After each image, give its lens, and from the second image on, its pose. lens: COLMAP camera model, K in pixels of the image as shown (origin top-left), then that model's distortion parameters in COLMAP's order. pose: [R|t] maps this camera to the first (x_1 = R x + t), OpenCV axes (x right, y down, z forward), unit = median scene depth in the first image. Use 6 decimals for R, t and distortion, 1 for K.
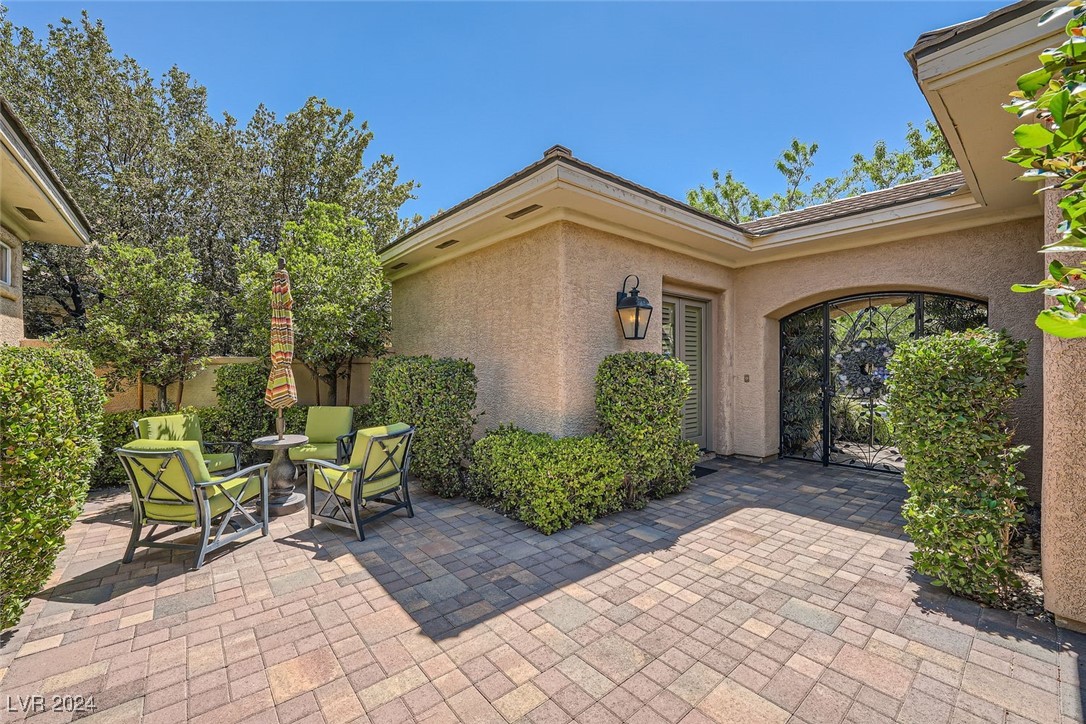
lens RADIAL K [[431.2, 0, 543.7], [0, 431.2, 363.8], [0, 0, 1]] dist [-0.014274, 0.003521]
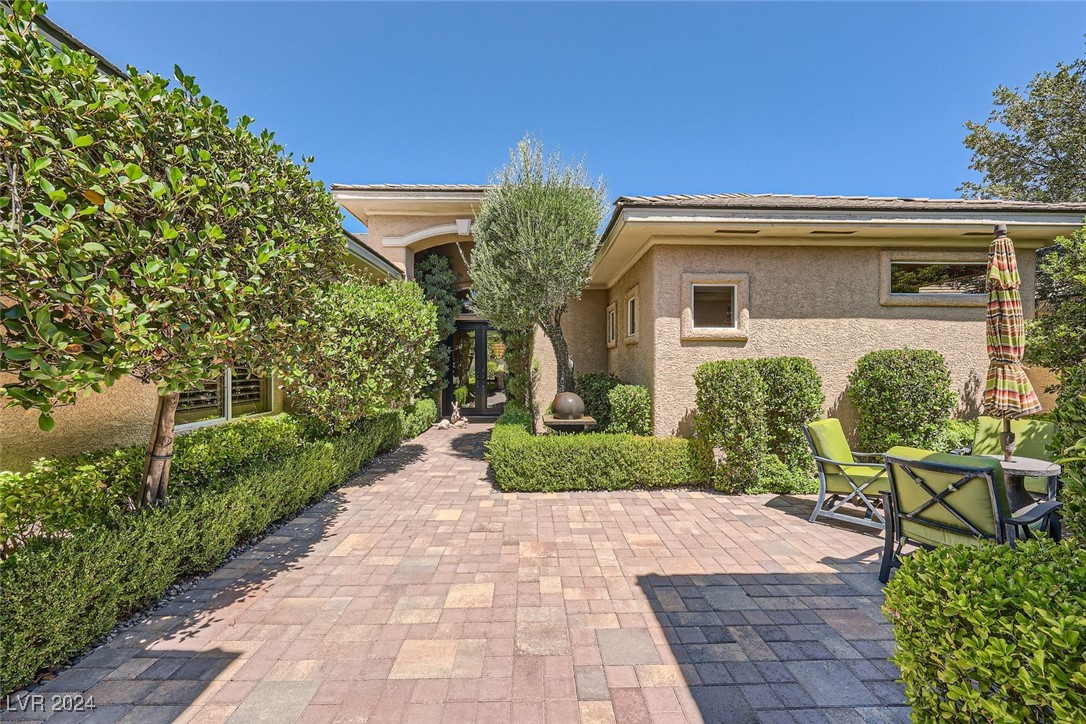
lens RADIAL K [[431.2, 0, 544.9], [0, 431.2, 364.8], [0, 0, 1]] dist [-0.014274, 0.003521]
pose [[-0.626391, 0.001794, -0.779507, 0.761625], [0.003945, 0.999992, -0.000869, 0.005017], [0.779499, -0.003619, -0.626393, 1.291152]]
